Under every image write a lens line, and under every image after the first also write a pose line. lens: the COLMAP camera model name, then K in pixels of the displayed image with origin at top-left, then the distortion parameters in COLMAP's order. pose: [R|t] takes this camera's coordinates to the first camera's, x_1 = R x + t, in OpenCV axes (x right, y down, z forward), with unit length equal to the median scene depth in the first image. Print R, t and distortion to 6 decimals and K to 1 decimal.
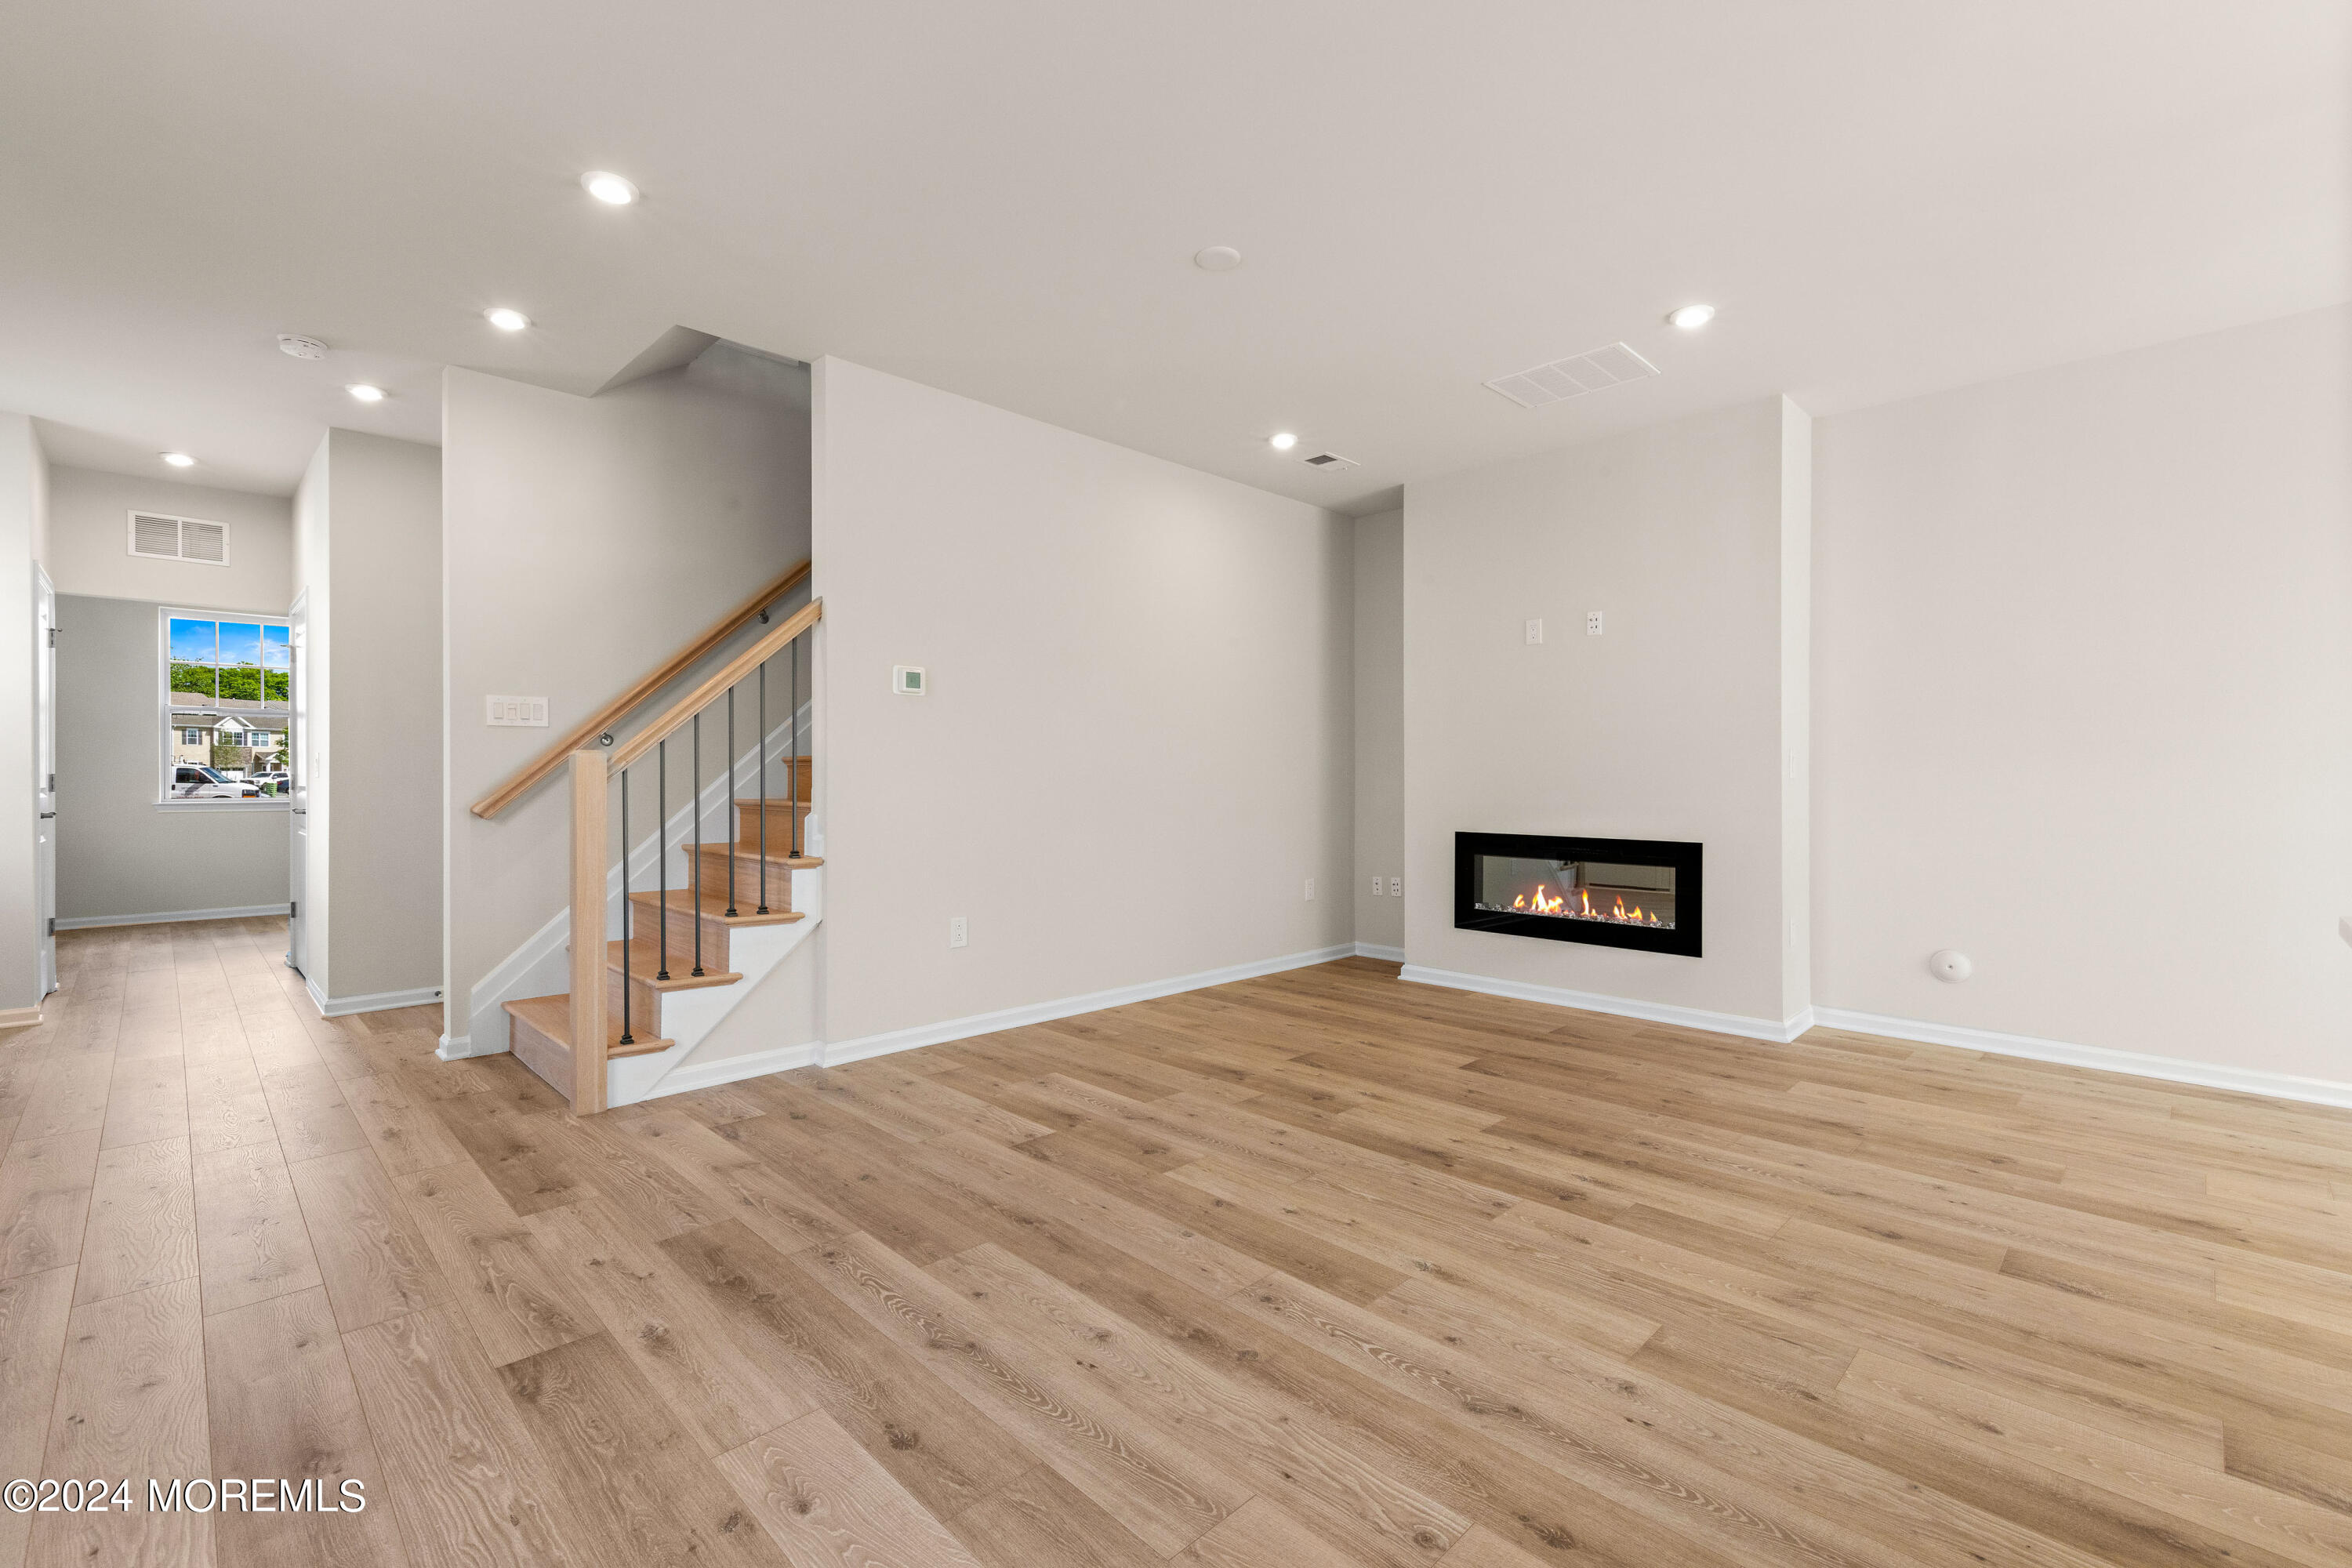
lens RADIAL K [[1009.7, 0, 1190.0], [0, 1009.7, 797.8], [0, 0, 1]] dist [0.005753, -0.000856]
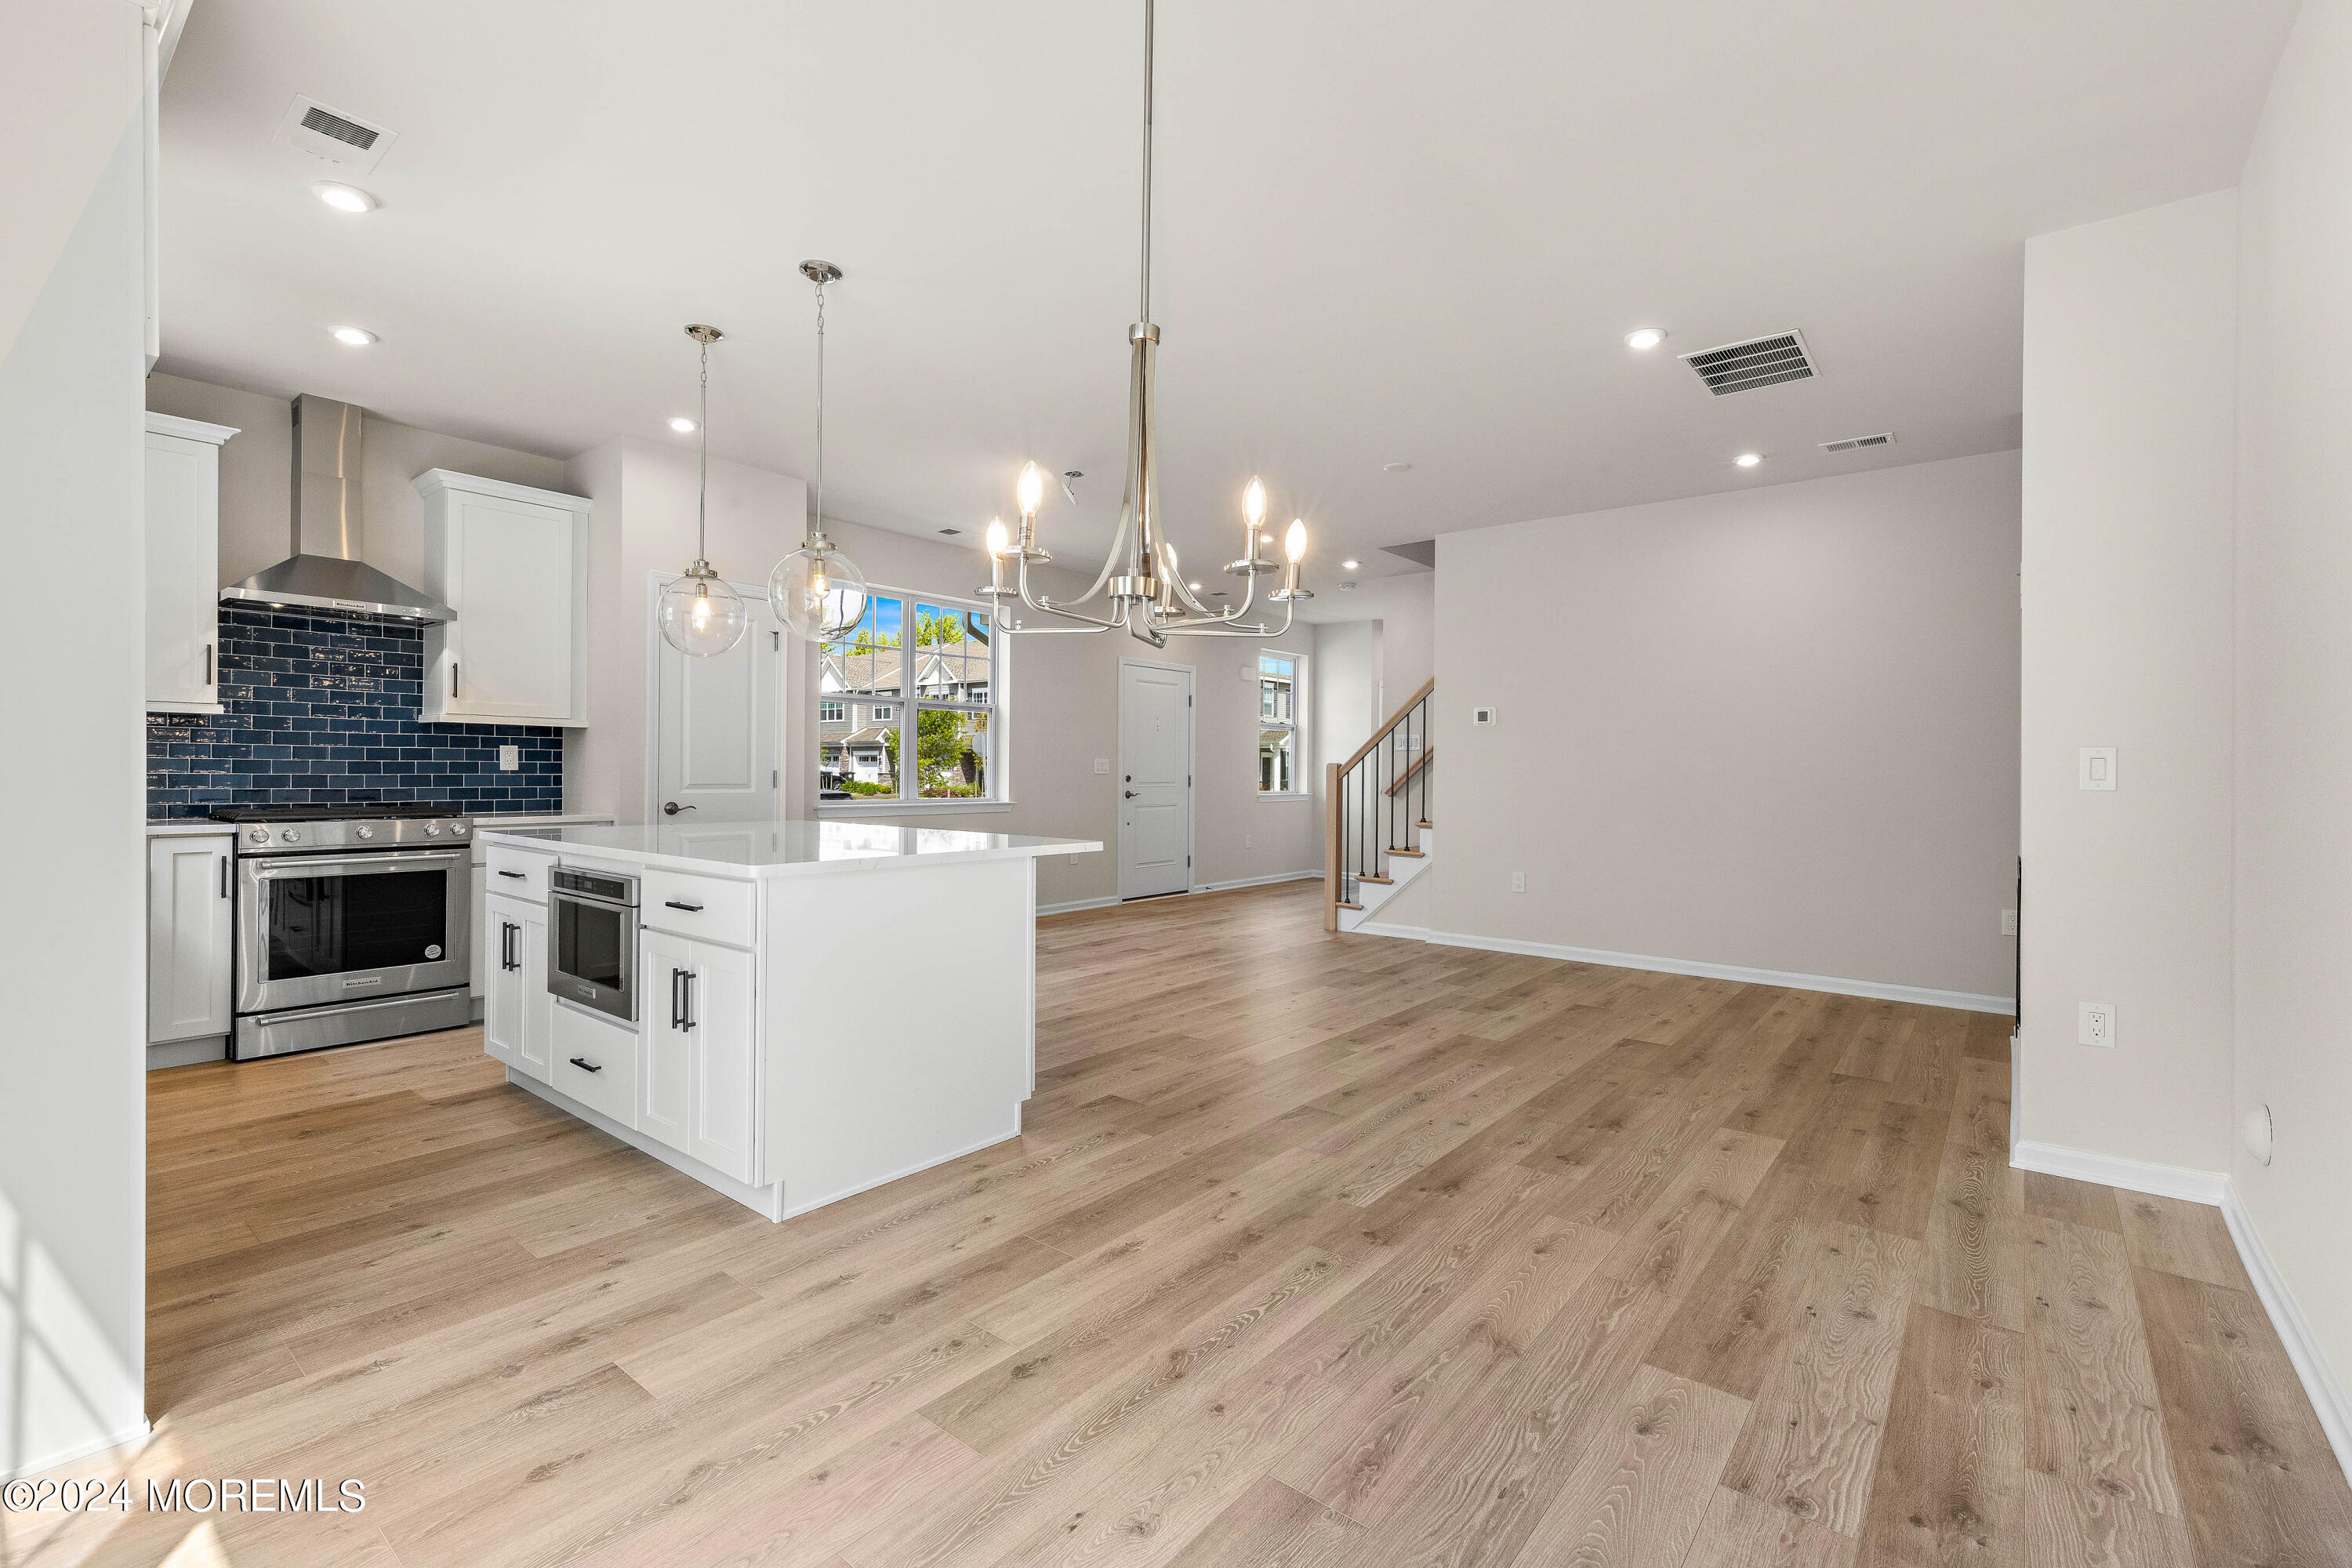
lens RADIAL K [[1049.4, 0, 1168.7], [0, 1049.4, 773.0], [0, 0, 1]] dist [0.006882, -0.001631]
pose [[0.092455, 0.003560, -0.995711, 1.530862], [-0.030560, 0.999533, 0.000736, -0.015155], [0.995248, 0.030361, 0.092520, 0.418465]]
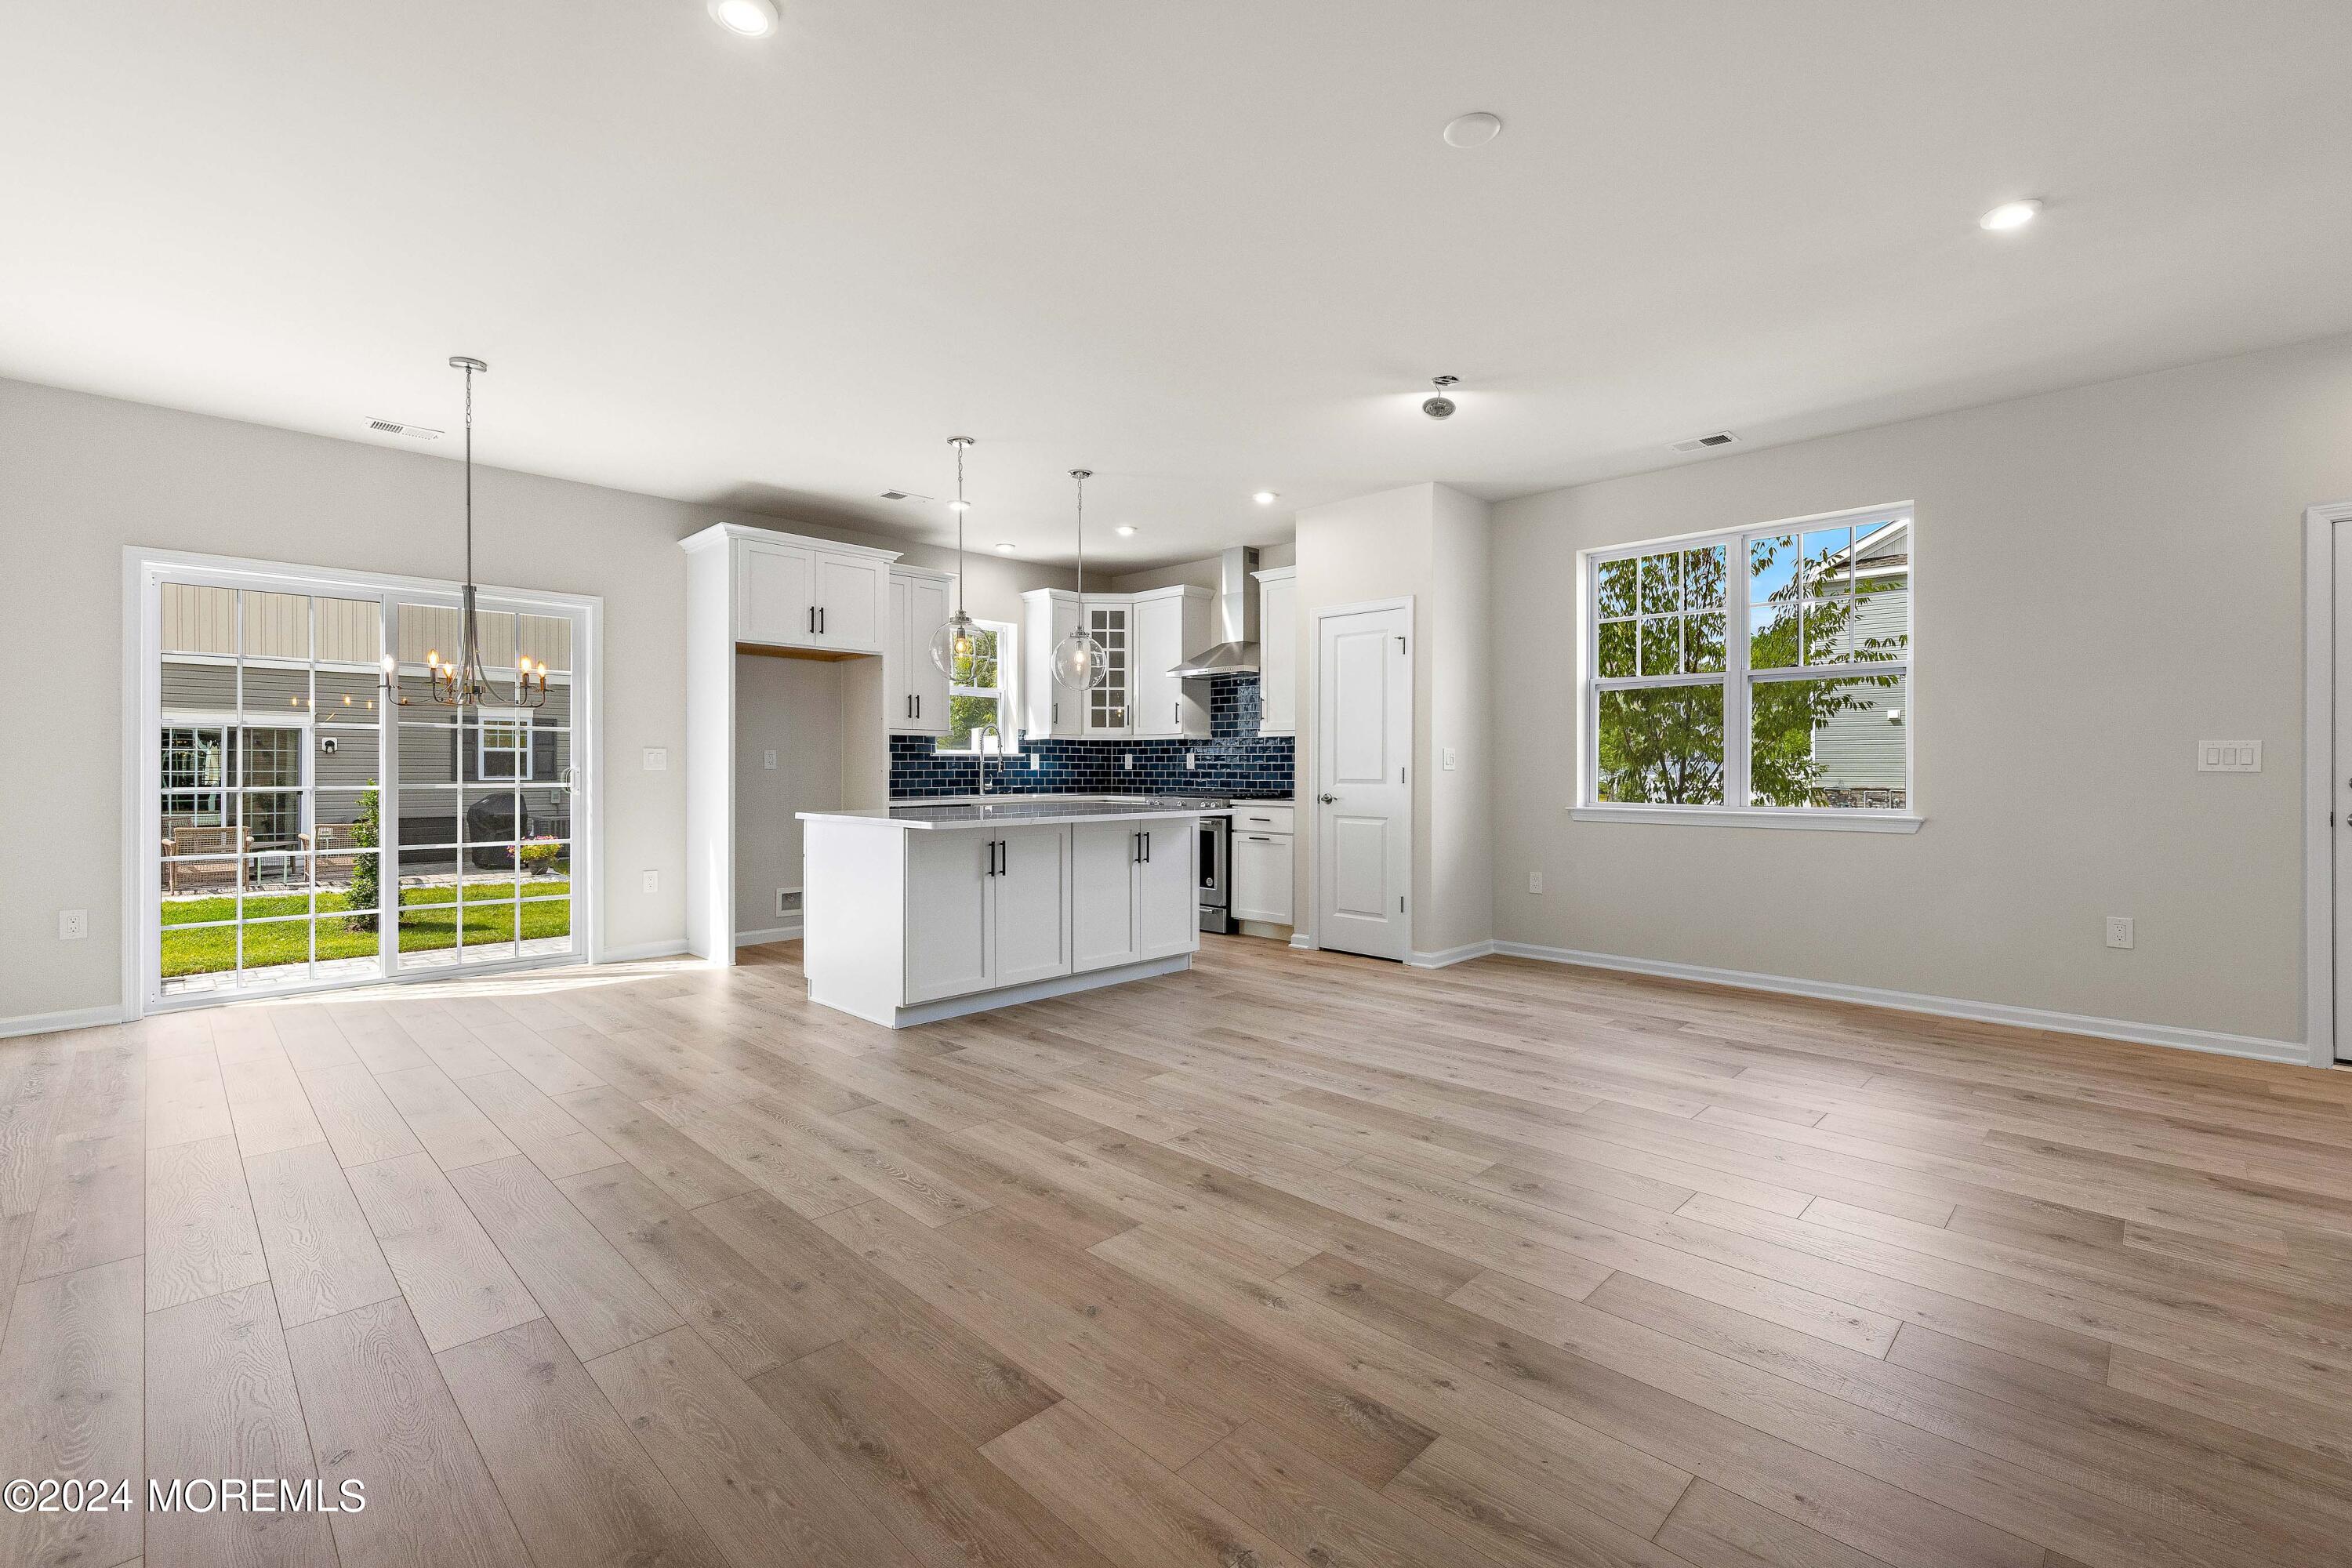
lens RADIAL K [[1009.7, 0, 1185.1], [0, 1009.7, 781.1], [0, 0, 1]] dist [0.005753, -0.000856]
pose [[-0.999986, -0.001551, -0.005115, 0.234487], [-0.001735, 0.999341, 0.036258, -0.036822], [0.005055, 0.036267, -0.999329, 1.613474]]
